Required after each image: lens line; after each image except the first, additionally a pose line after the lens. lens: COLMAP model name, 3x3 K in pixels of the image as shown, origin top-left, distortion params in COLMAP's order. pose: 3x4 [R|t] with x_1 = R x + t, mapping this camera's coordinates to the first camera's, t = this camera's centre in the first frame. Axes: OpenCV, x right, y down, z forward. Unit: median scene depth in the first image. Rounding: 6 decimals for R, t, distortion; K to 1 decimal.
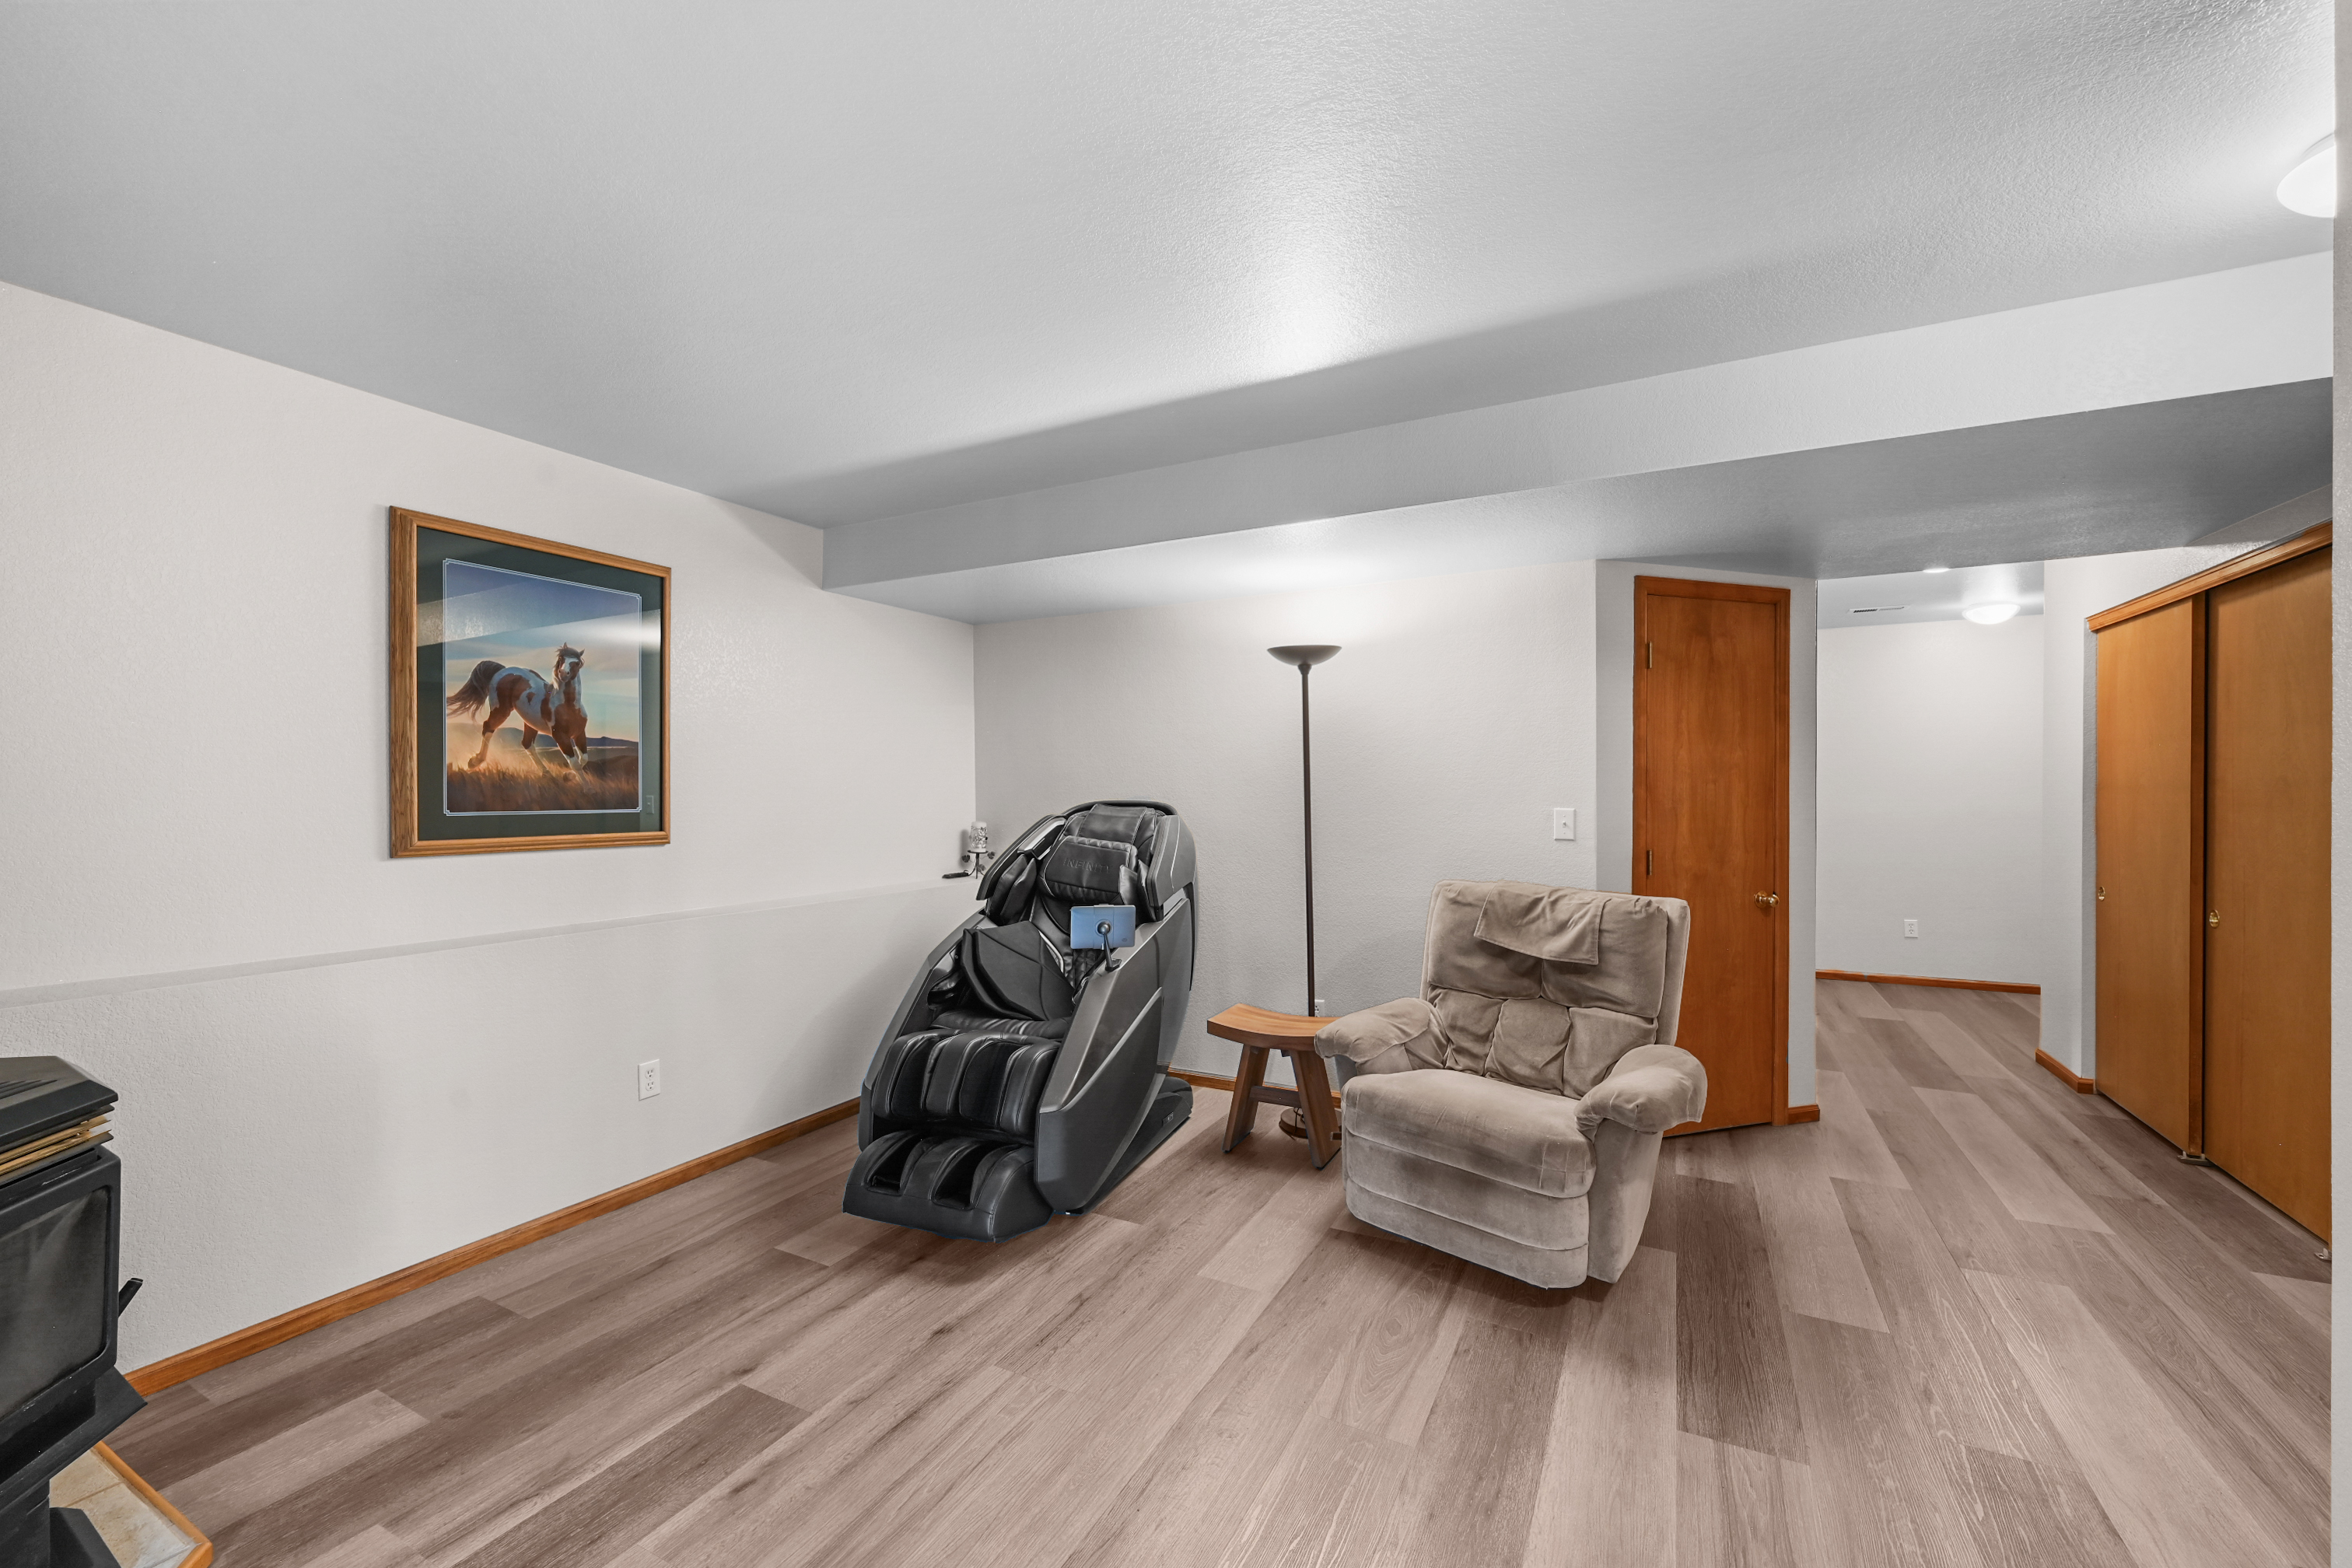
lens RADIAL K [[963.7, 0, 1176.0], [0, 963.7, 784.0], [0, 0, 1]] dist [-0.000932, 0.000016]
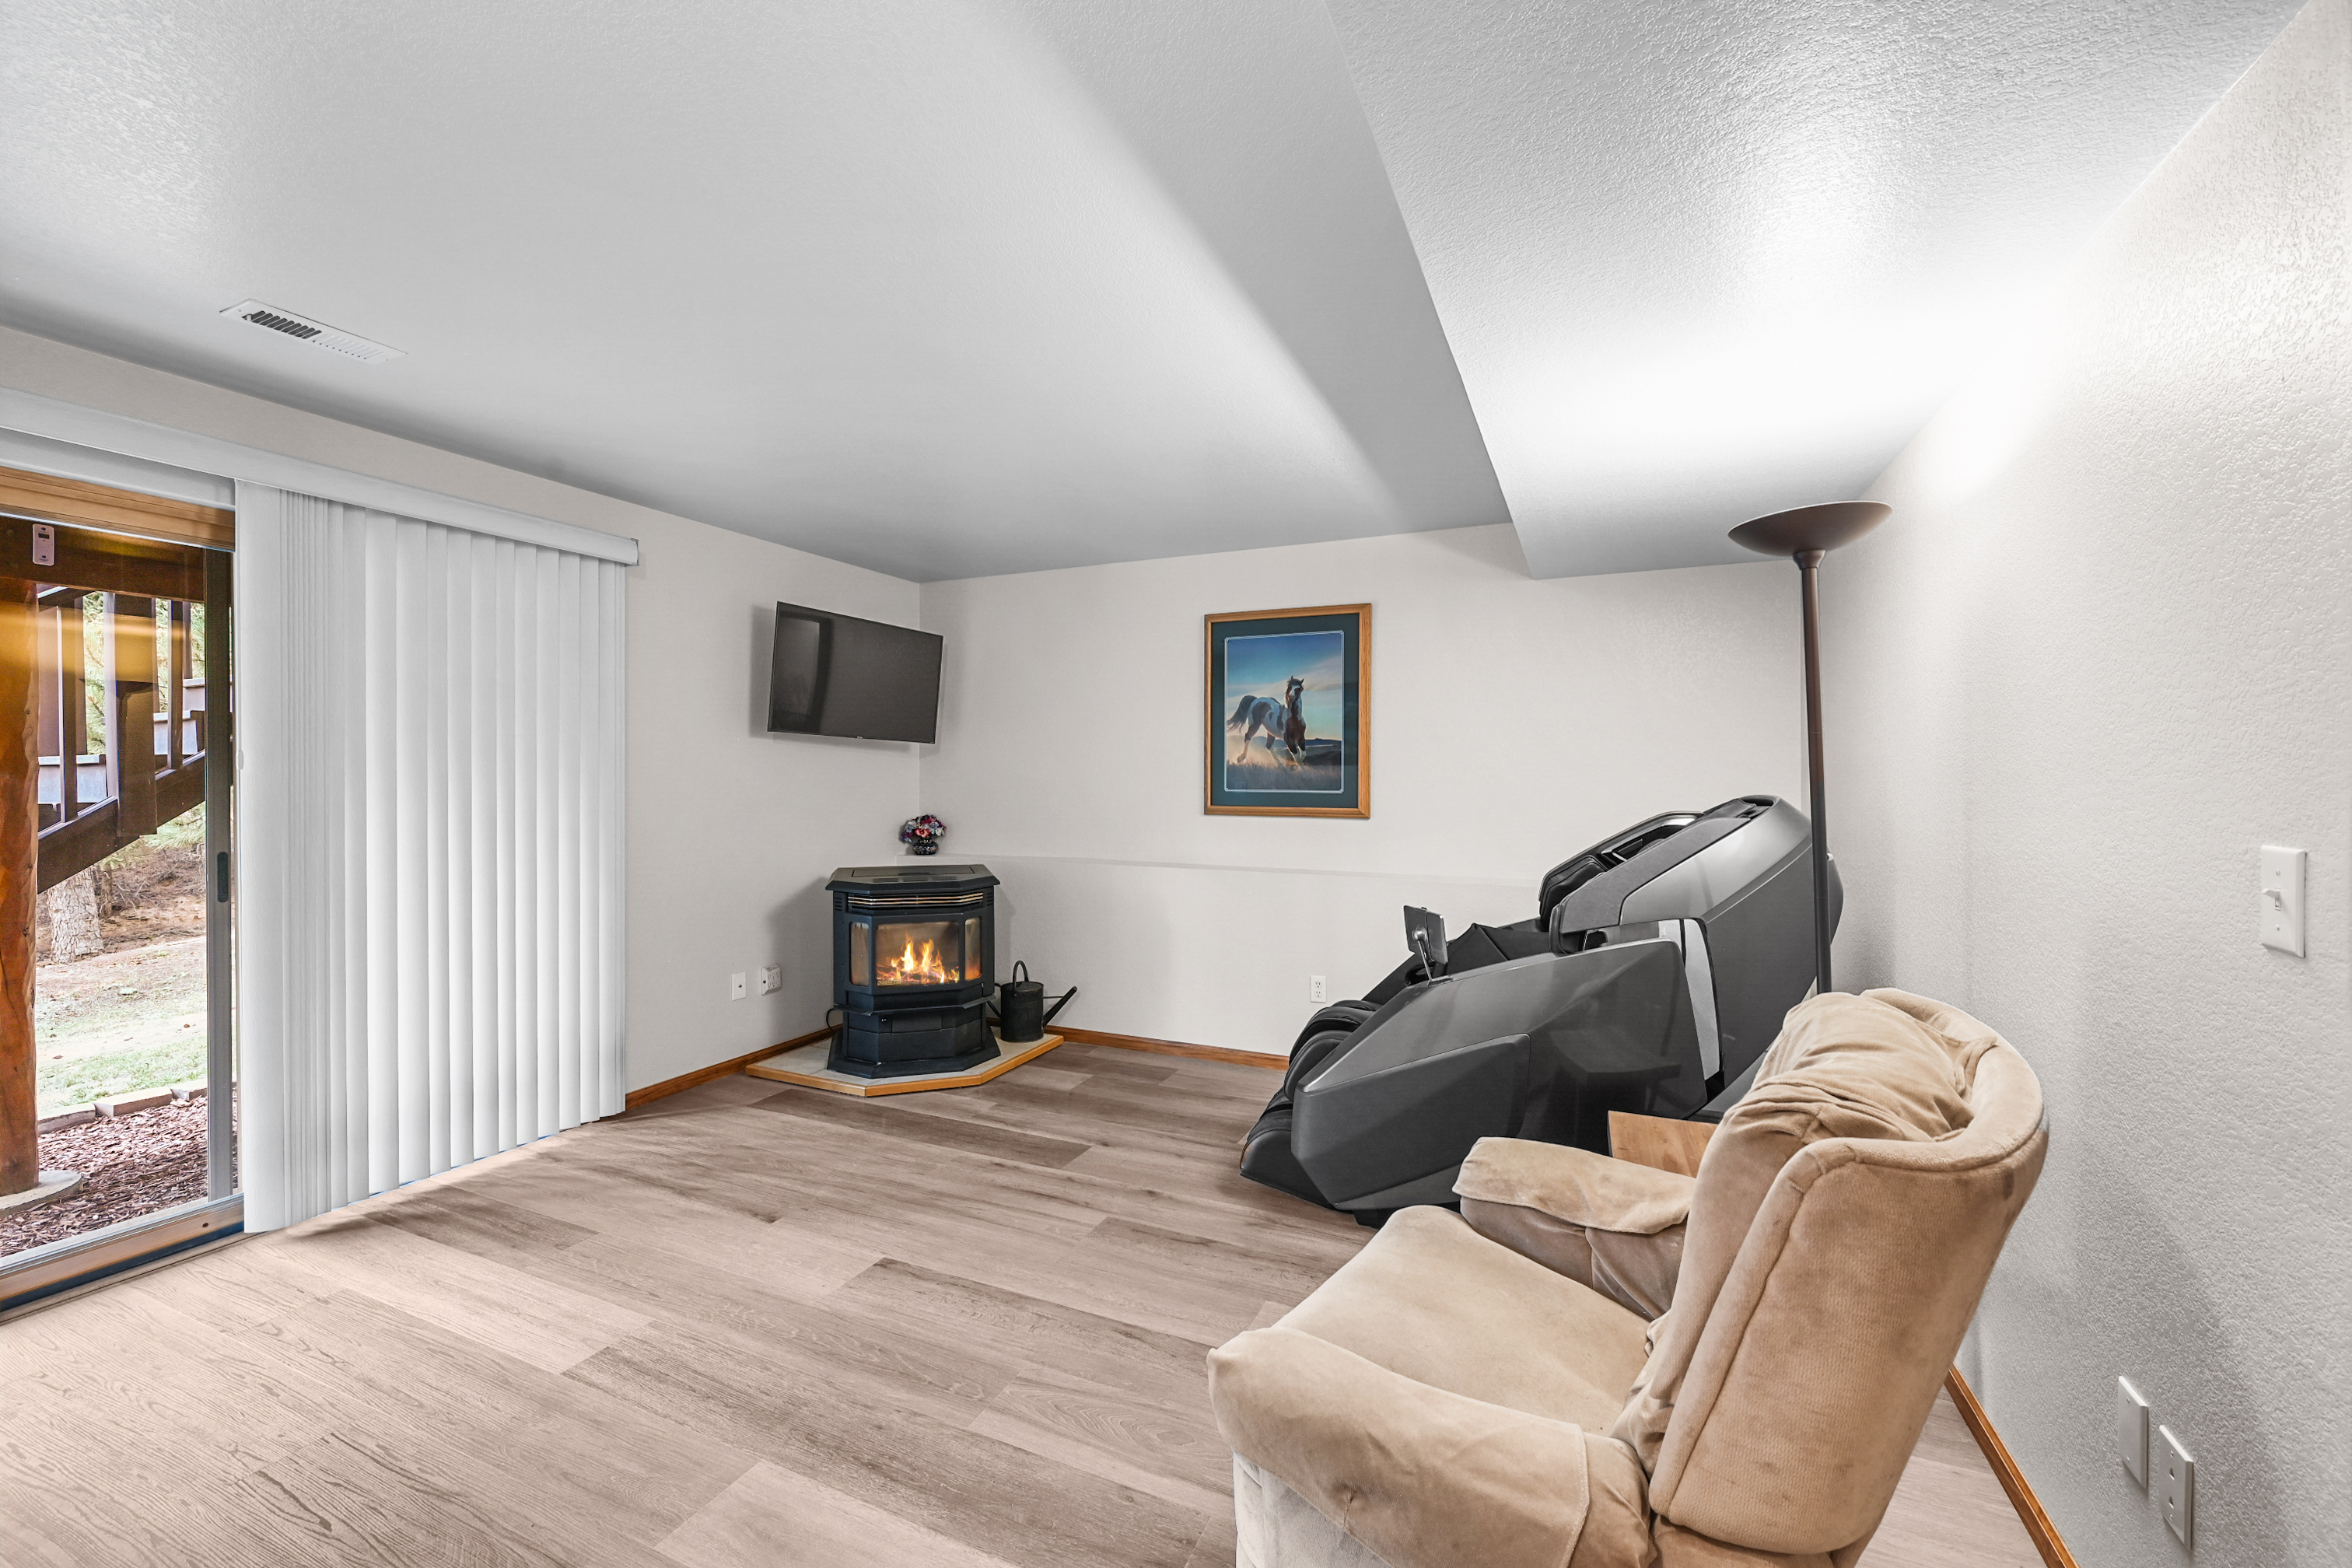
lens RADIAL K [[952.4, 0, 1176.3], [0, 952.4, 777.3], [0, 0, 1]] dist [-0.001405, 0.000071]
pose [[0.046401, 0.004381, -0.998913, 0.876584], [0.003334, 0.999984, 0.004541, 0.000634], [0.998917, -0.003541, 0.046385, 0.821858]]
